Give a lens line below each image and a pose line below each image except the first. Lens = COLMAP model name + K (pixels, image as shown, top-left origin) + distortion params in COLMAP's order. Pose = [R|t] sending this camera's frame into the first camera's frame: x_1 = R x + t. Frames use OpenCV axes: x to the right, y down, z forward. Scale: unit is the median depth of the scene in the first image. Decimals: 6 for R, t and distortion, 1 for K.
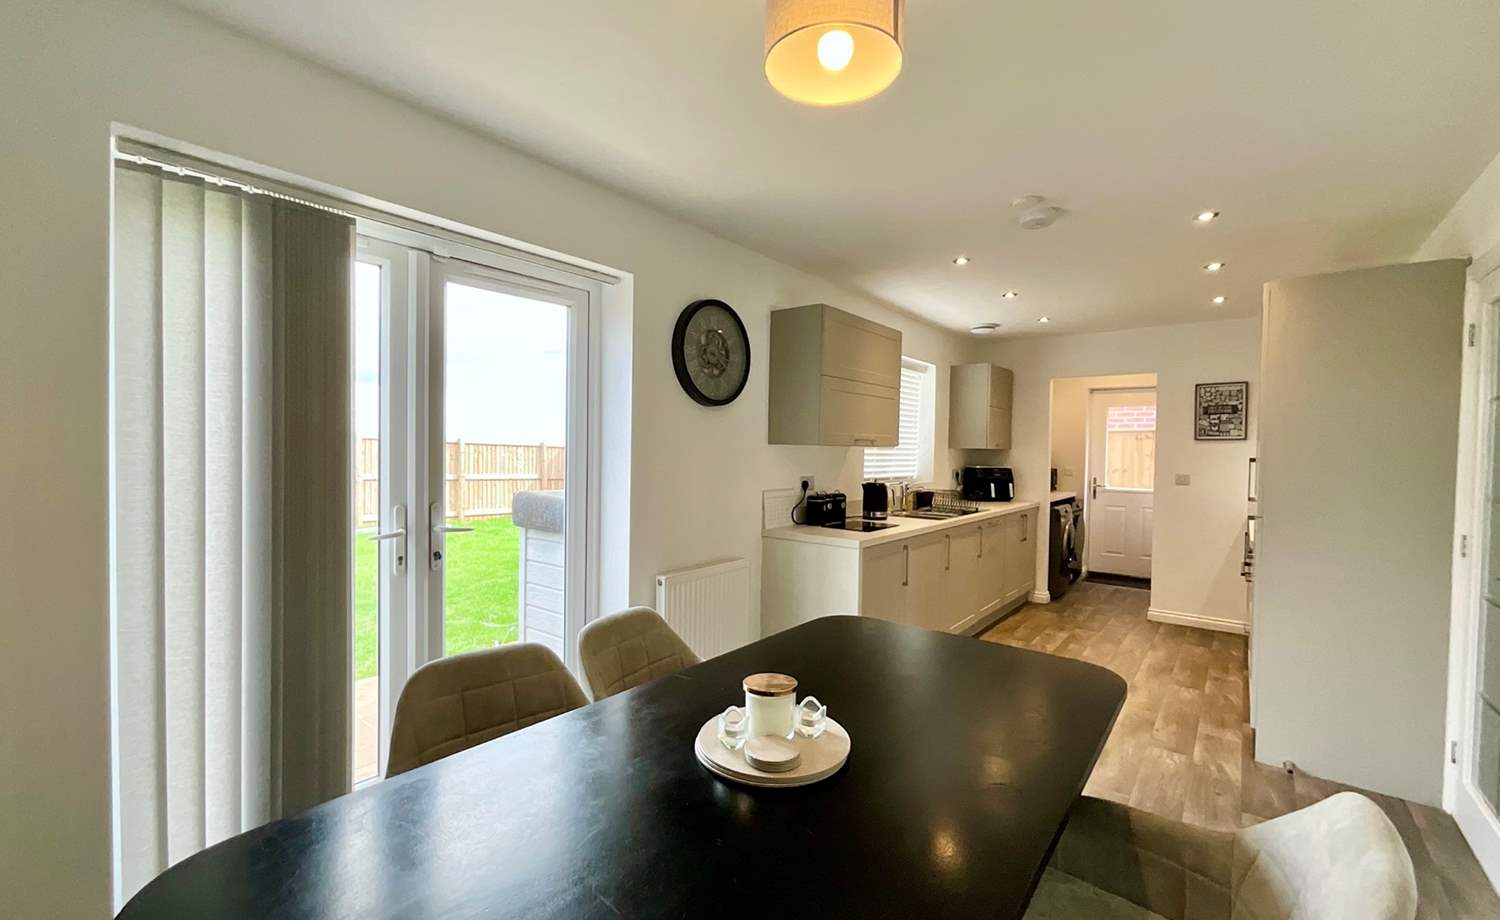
lens RADIAL K [[608.6, 0, 749.2], [0, 608.6, 463.5], [0, 0, 1]] dist [-0.002888, 0.000105]
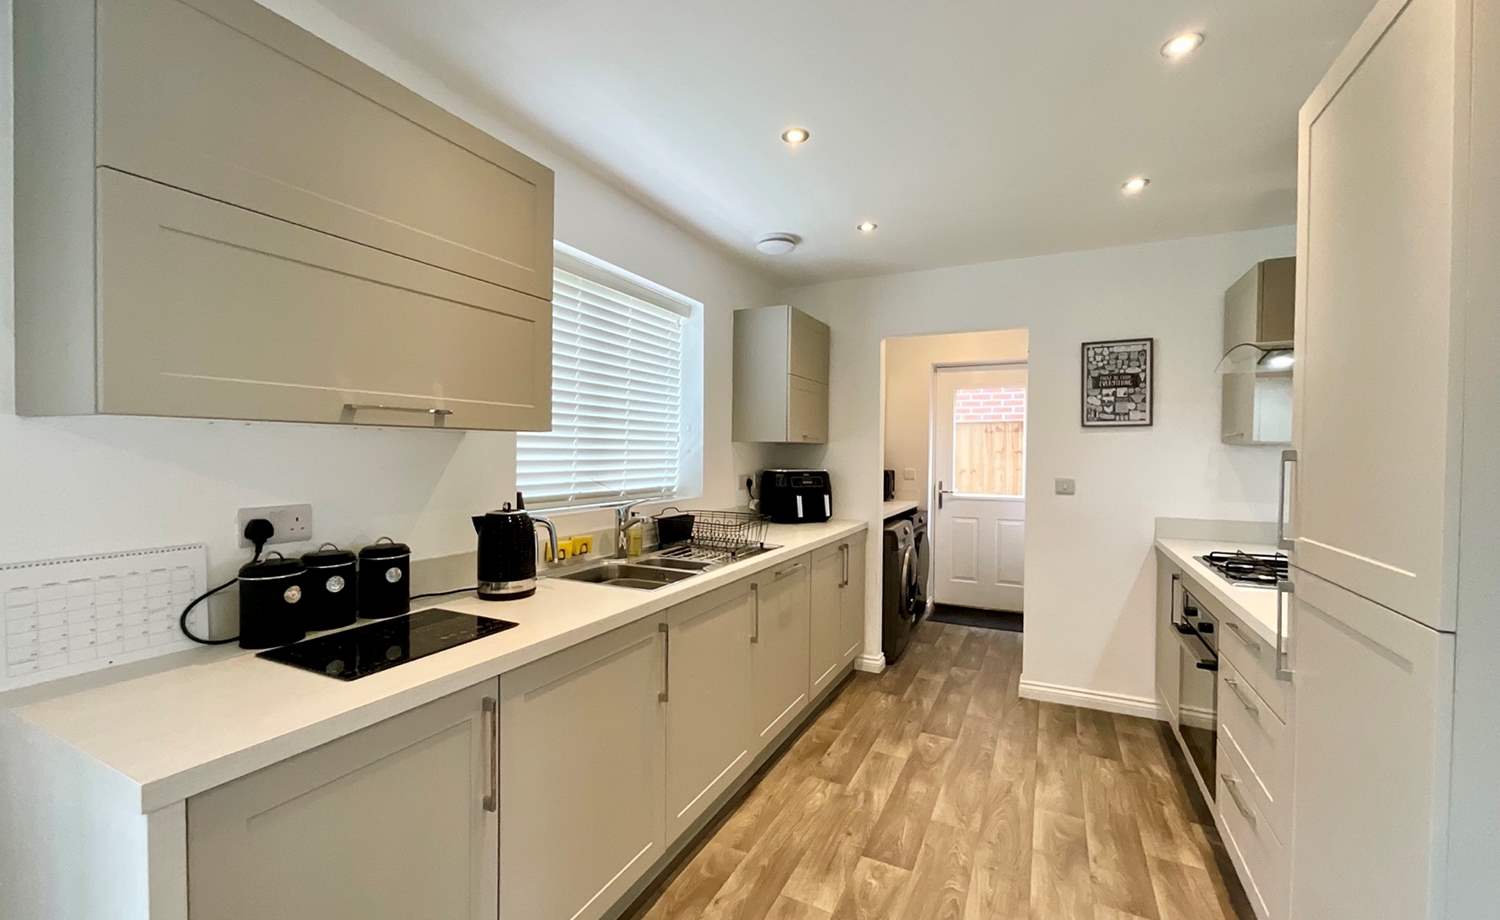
lens RADIAL K [[608.6, 0, 749.2], [0, 608.6, 463.5], [0, 0, 1]] dist [-0.002888, 0.000105]
pose [[0.974927, -0.010482, 0.222277, 0.231616], [0.010638, 0.999943, 0.000497, -0.002699], [-0.222269, 0.001880, 0.974983, 0.433464]]
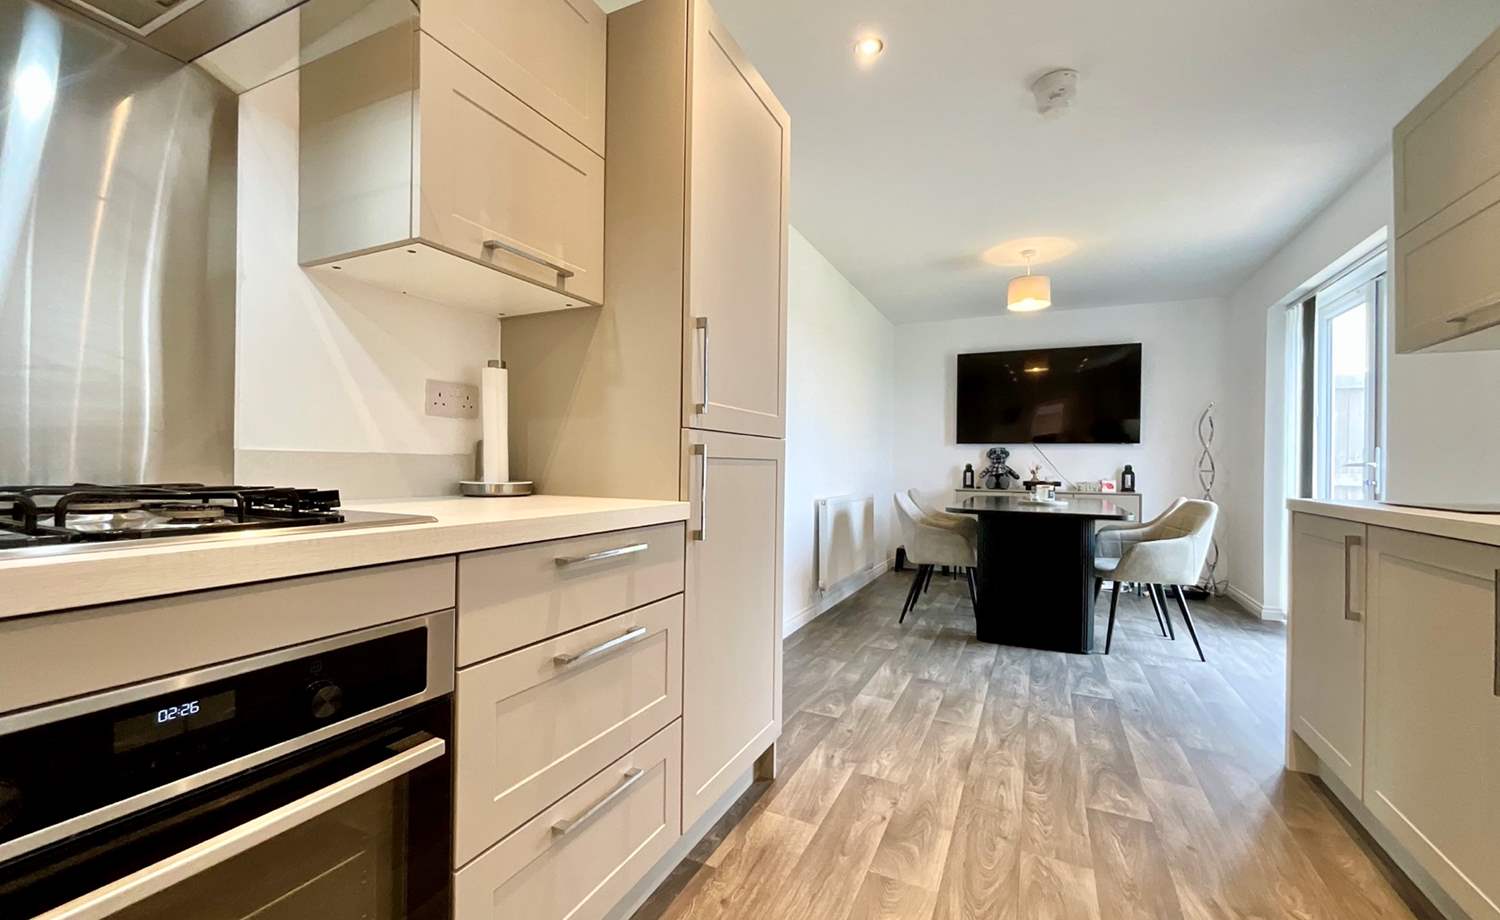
lens RADIAL K [[608.6, 0, 749.2], [0, 608.6, 463.5], [0, 0, 1]] dist [-0.002888, 0.000105]
pose [[-0.971034, -0.026368, -0.237482, 0.854820], [-0.031210, 0.999374, 0.016650, 0.056867], [0.236894, 0.023580, -0.971249, 1.277281]]
